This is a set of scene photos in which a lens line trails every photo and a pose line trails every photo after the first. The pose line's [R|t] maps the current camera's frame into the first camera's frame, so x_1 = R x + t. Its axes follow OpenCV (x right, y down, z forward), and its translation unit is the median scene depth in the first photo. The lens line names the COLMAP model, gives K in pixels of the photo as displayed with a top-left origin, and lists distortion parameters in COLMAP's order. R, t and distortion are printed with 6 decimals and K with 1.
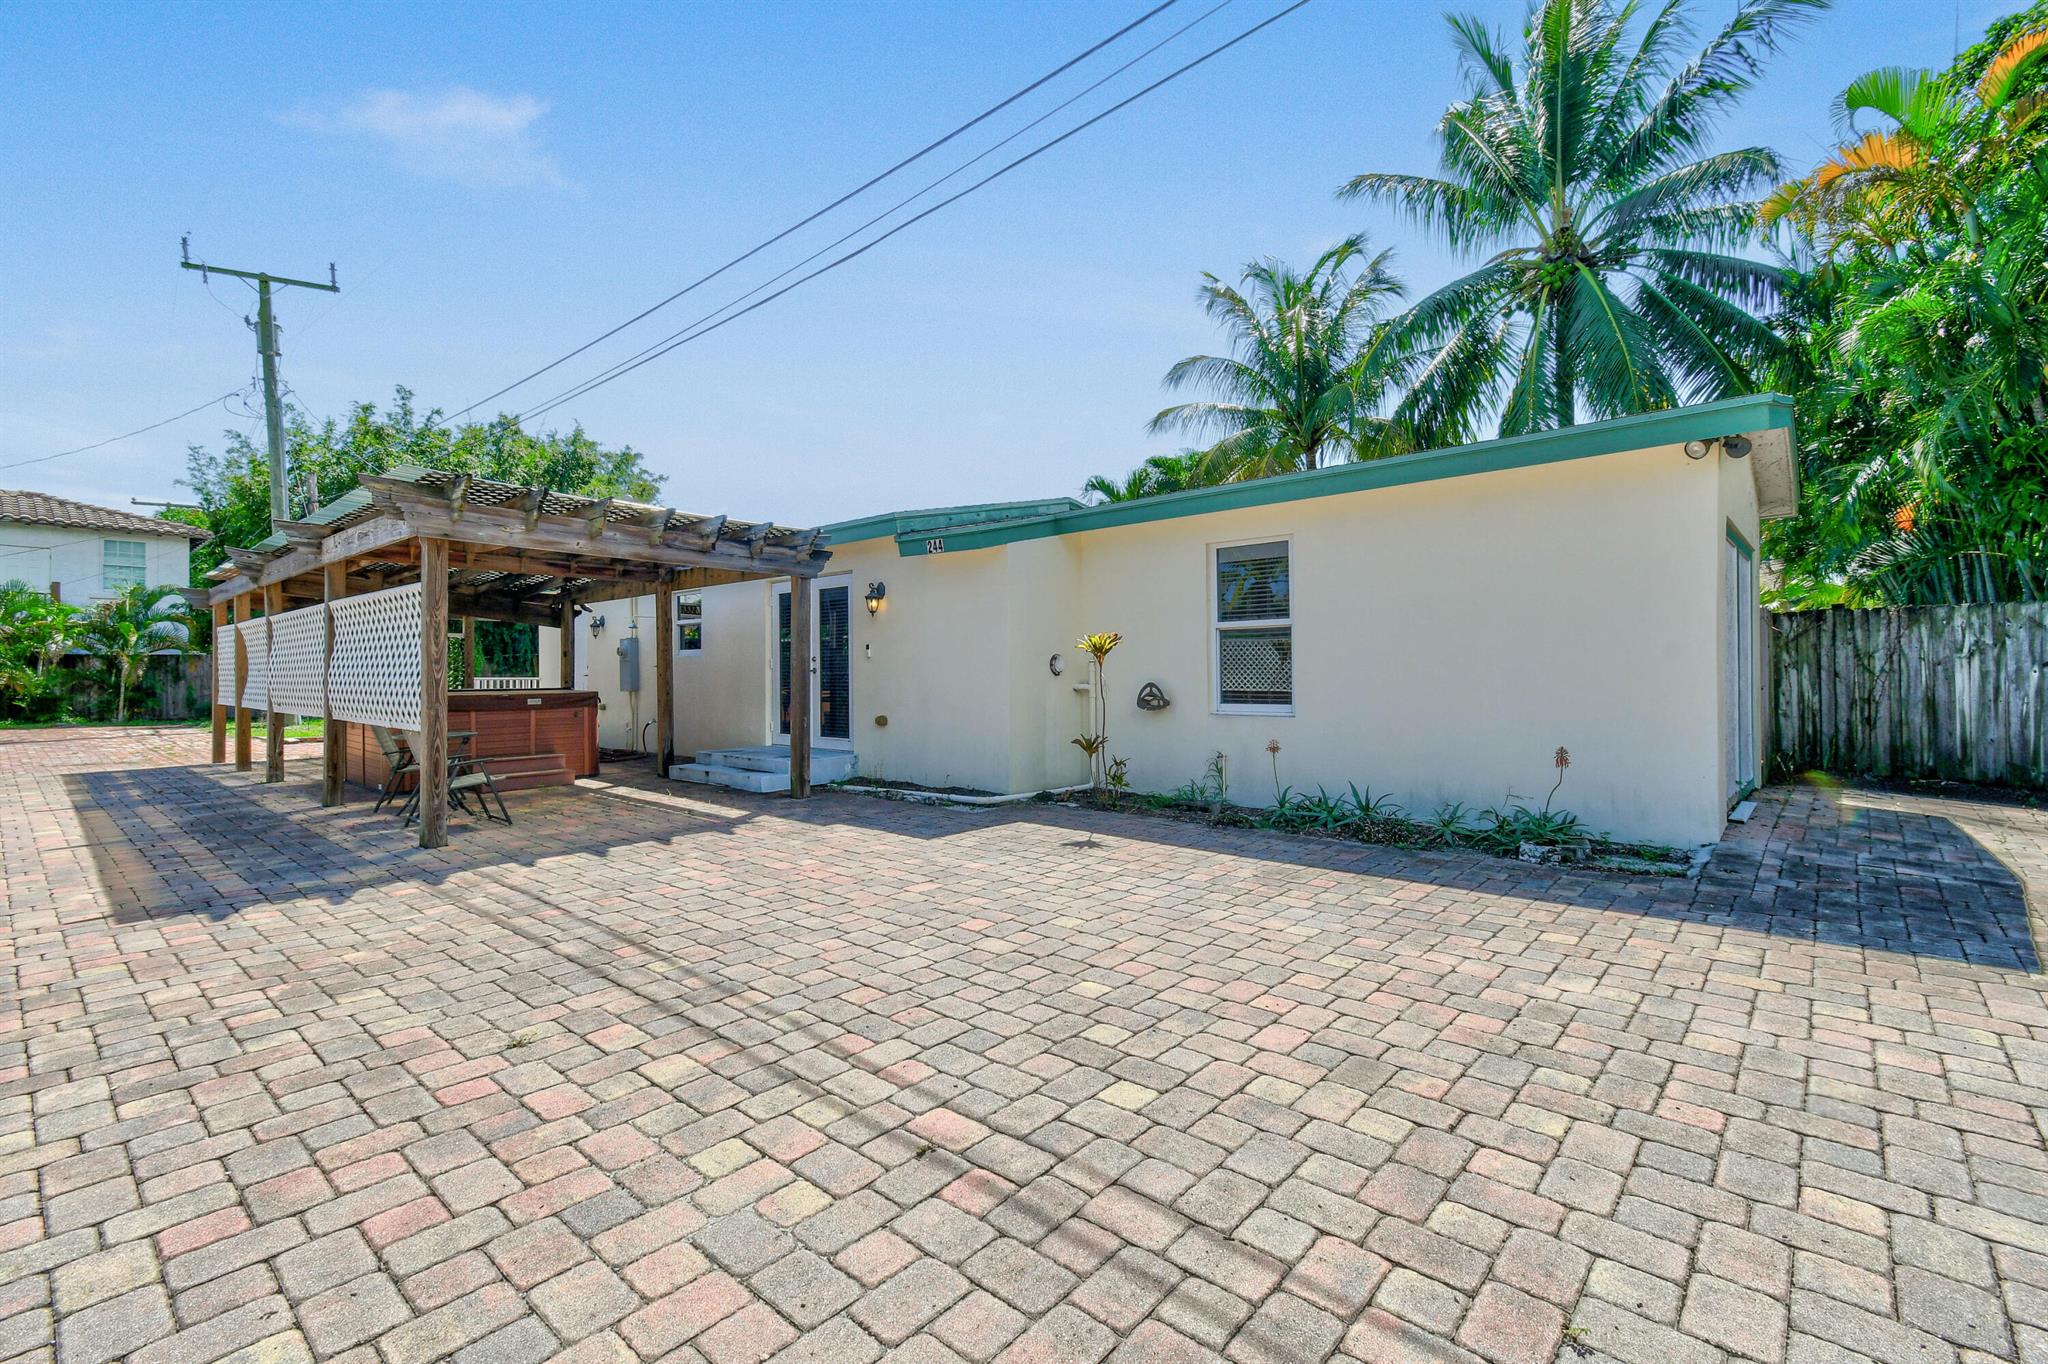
lens RADIAL K [[899.3, 0, 1027.7], [0, 899.3, 657.8], [0, 0, 1]] dist [0.001470, -0.000260]
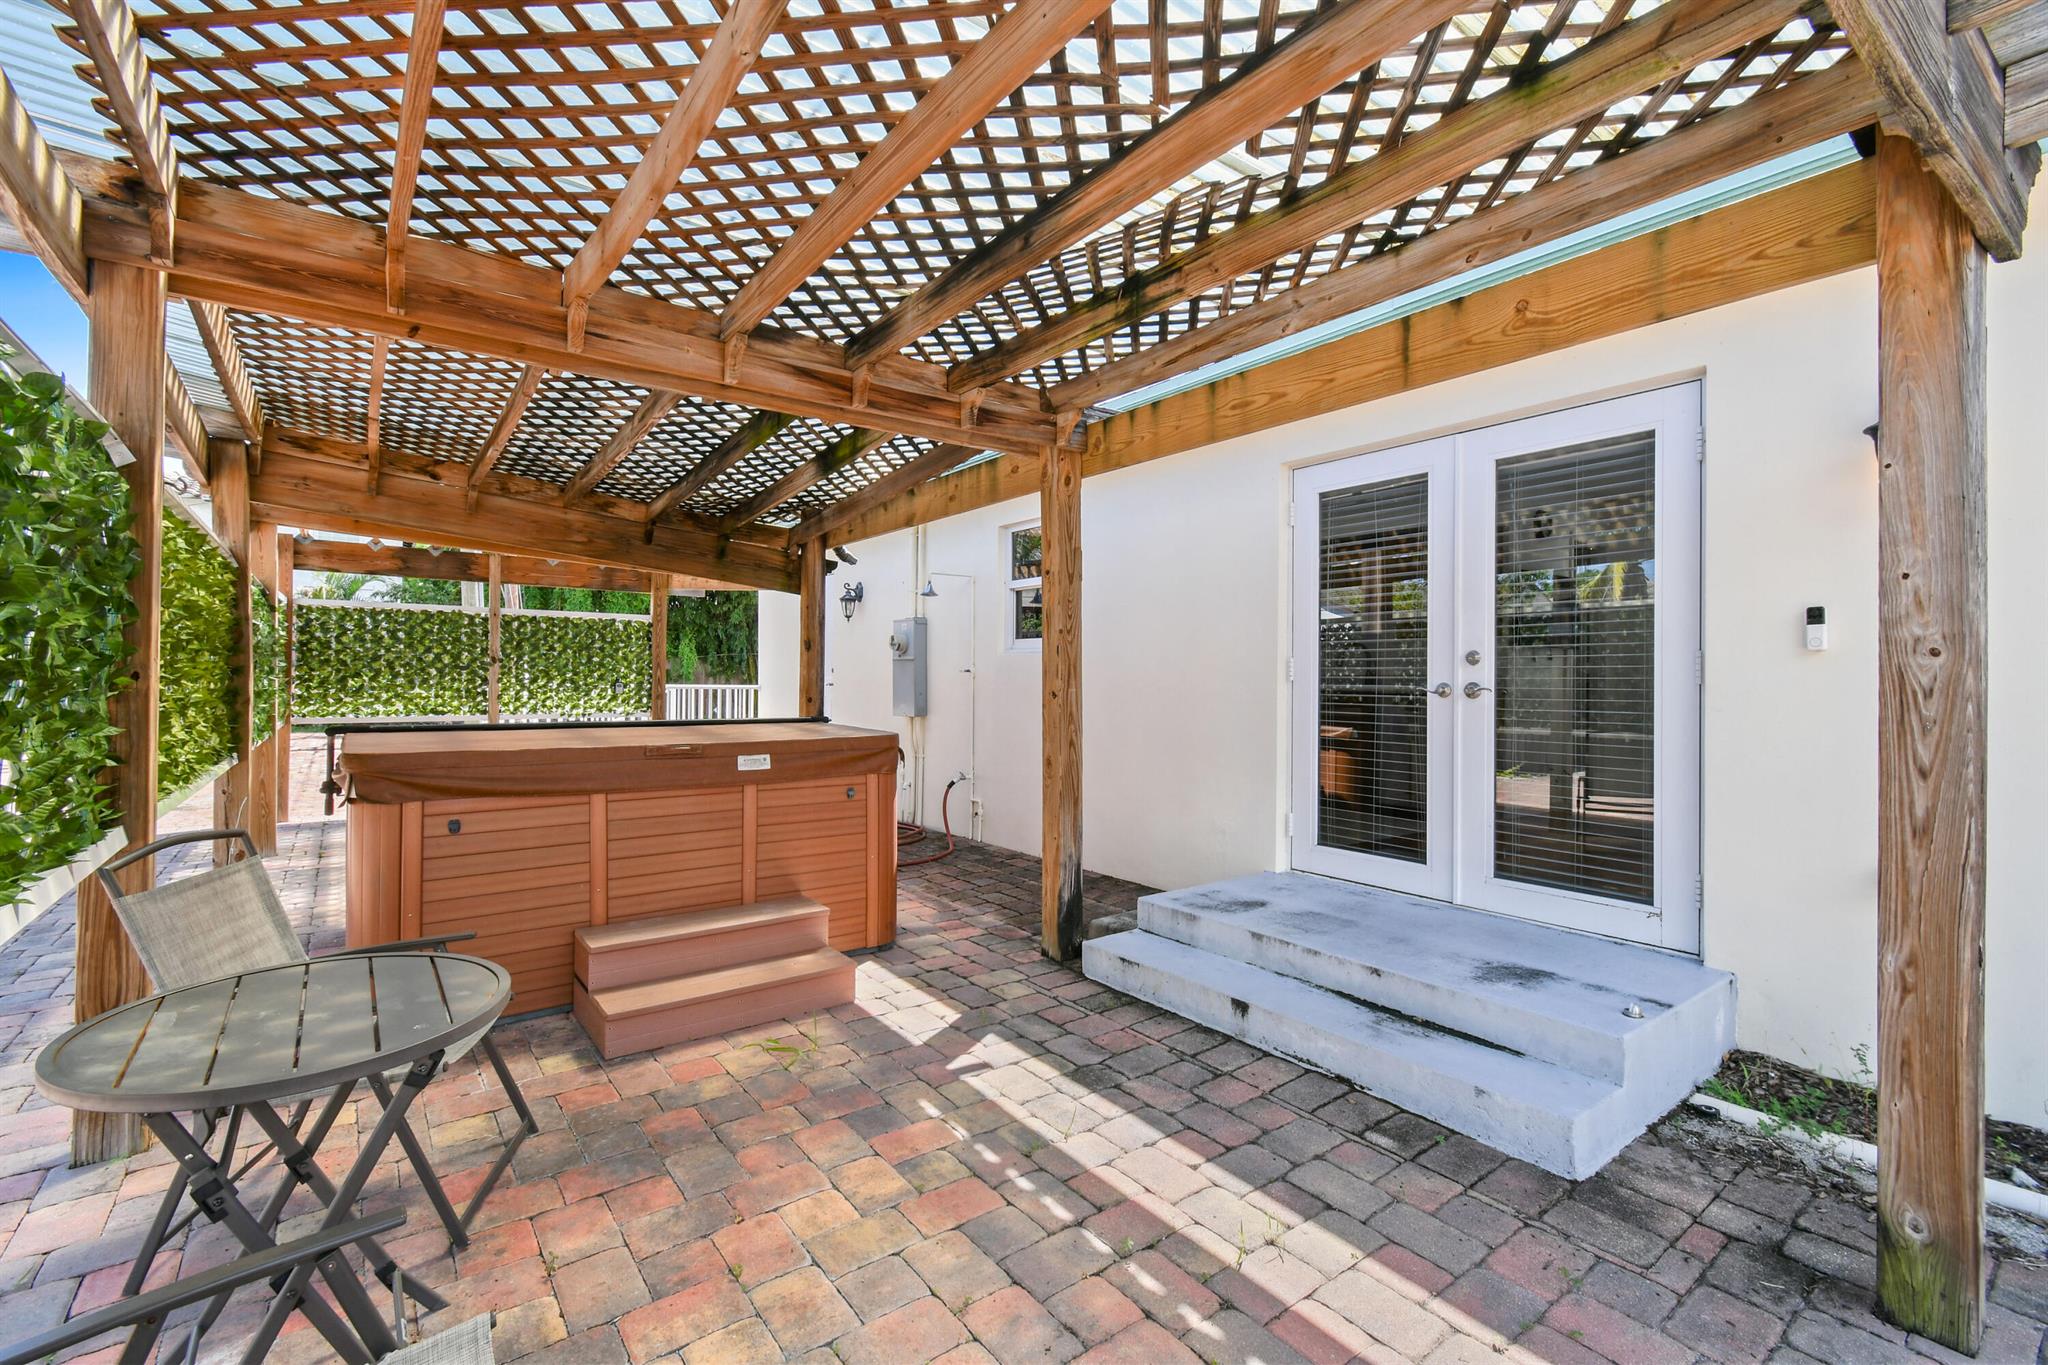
lens RADIAL K [[919.5, 0, 1024.2], [0, 919.5, 671.9], [0, 0, 1]] dist [-0.001267, -0.000526]
pose [[0.977695, 0.012268, -0.209670, -0.284853], [-0.010197, 0.999888, 0.010955, 0.004228], [0.209781, -0.008572, 0.977711, 0.515896]]
